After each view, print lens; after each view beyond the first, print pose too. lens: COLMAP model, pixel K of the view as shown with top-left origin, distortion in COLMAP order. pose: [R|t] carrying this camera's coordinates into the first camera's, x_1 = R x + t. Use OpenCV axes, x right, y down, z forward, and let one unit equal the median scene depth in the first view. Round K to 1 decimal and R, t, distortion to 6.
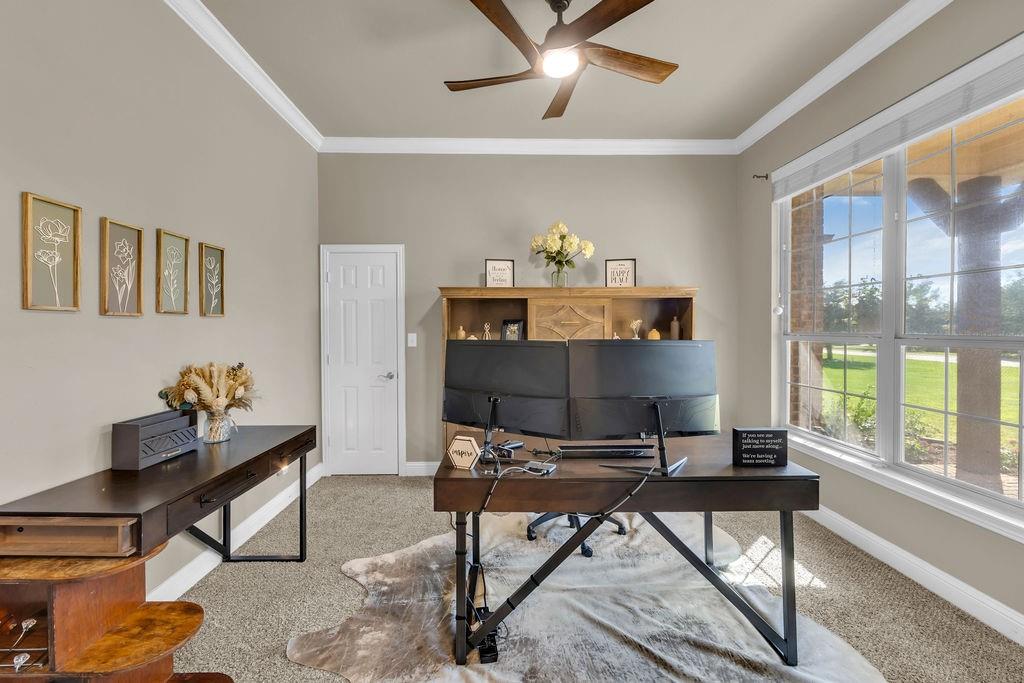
lens RADIAL K [[404.8, 0, 511.1], [0, 404.8, 336.1], [0, 0, 1]] dist [-0.001534, -0.000155]
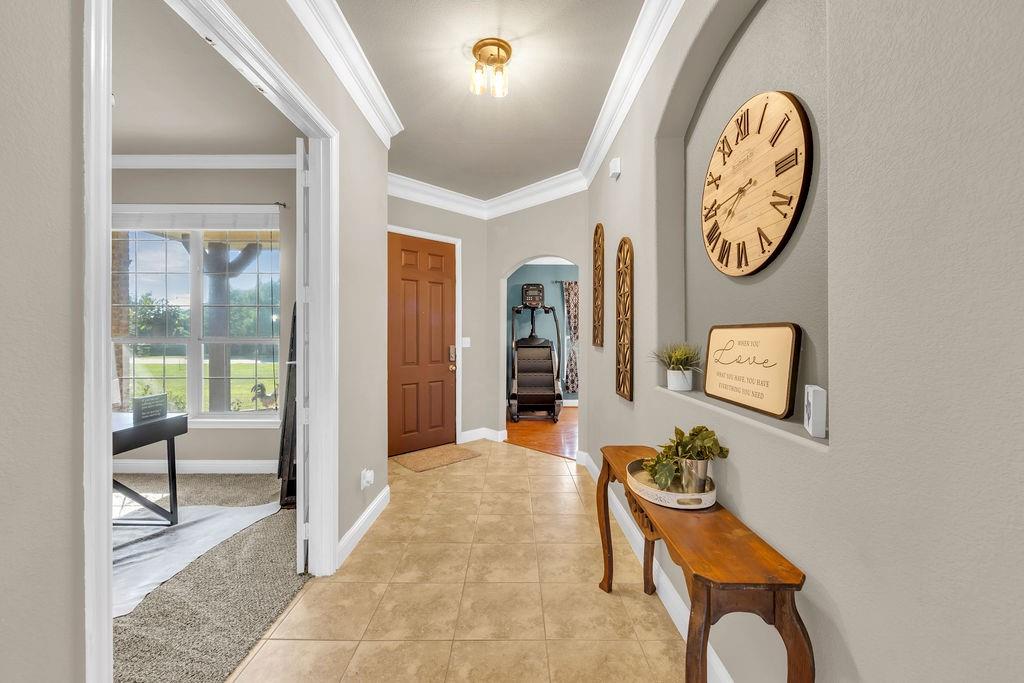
lens RADIAL K [[404.8, 0, 504.2], [0, 404.8, 324.8], [0, 0, 1]] dist [-0.001534, -0.000155]
pose [[0.034582, 0.021524, 0.999170, -0.837433], [0.014594, 0.999651, -0.022039, 0.001321], [-0.999295, 0.015344, 0.034255, -0.412880]]
